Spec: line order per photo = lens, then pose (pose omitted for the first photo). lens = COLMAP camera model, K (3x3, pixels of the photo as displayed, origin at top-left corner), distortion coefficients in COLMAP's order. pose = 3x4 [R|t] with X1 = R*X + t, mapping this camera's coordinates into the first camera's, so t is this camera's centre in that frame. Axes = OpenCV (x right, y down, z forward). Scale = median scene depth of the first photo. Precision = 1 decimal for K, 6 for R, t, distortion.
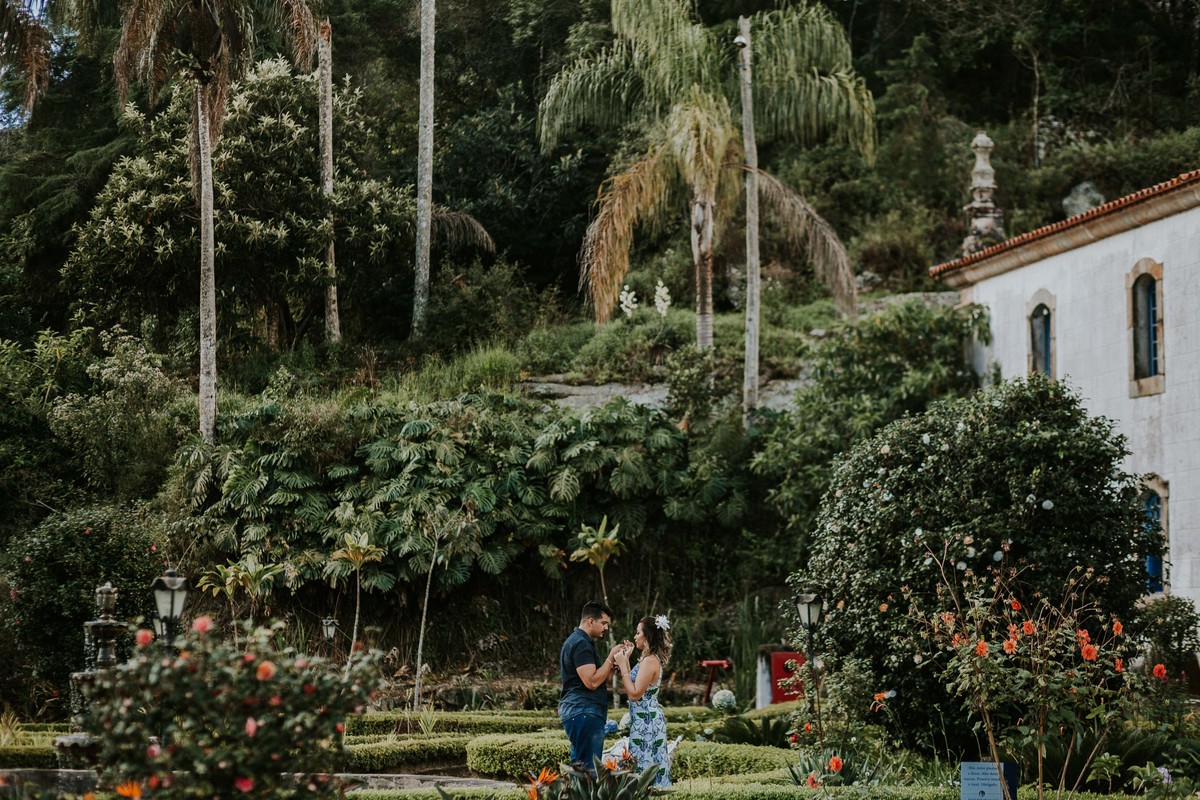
lens RADIAL K [[2848.8, 0, 600.0], [0, 2848.8, 400.0], [0, 0, 1]] dist [-0.099522, -1.206867]
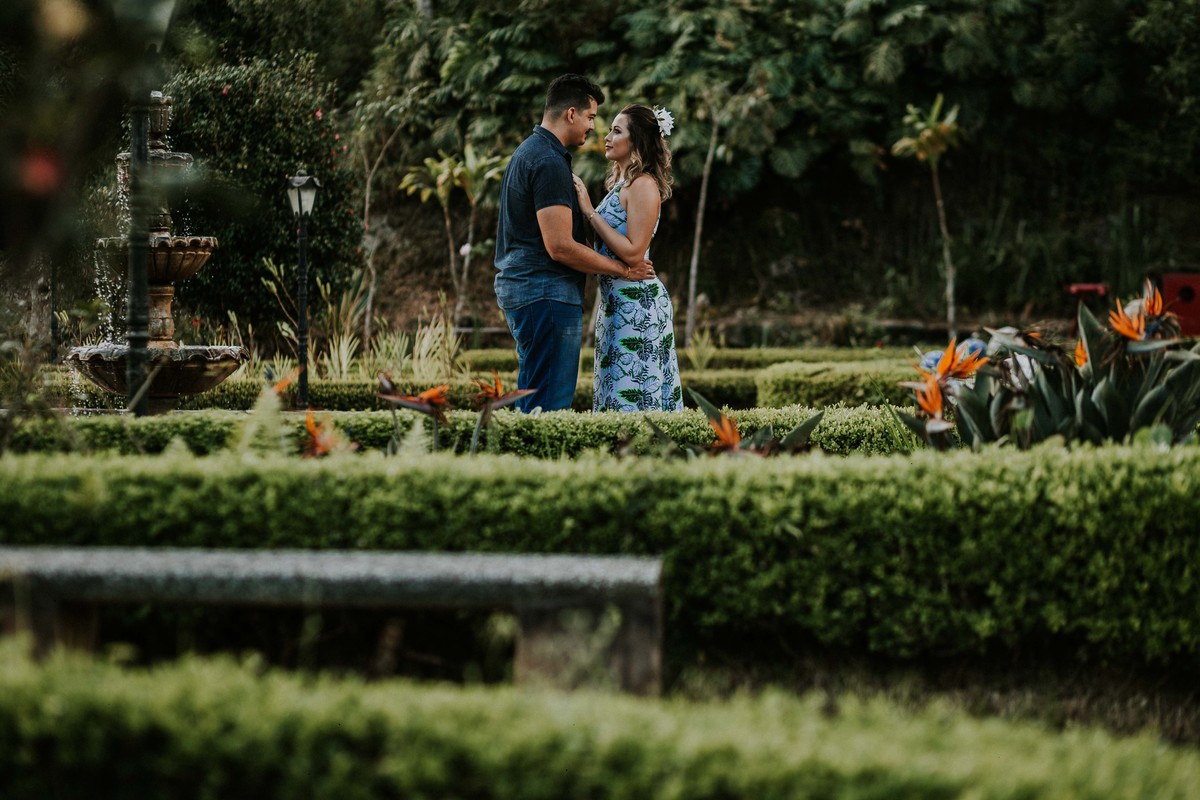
lens RADIAL K [[2848.8, 0, 600.0], [0, 2848.8, 400.0], [0, 0, 1]] dist [-0.099522, -1.206867]
pose [[0.994953, 0.005282, -0.100198, -0.011140], [0.005785, 0.993932, 0.109847, 0.035718], [0.100170, -0.109873, 0.988885, 0.226588]]
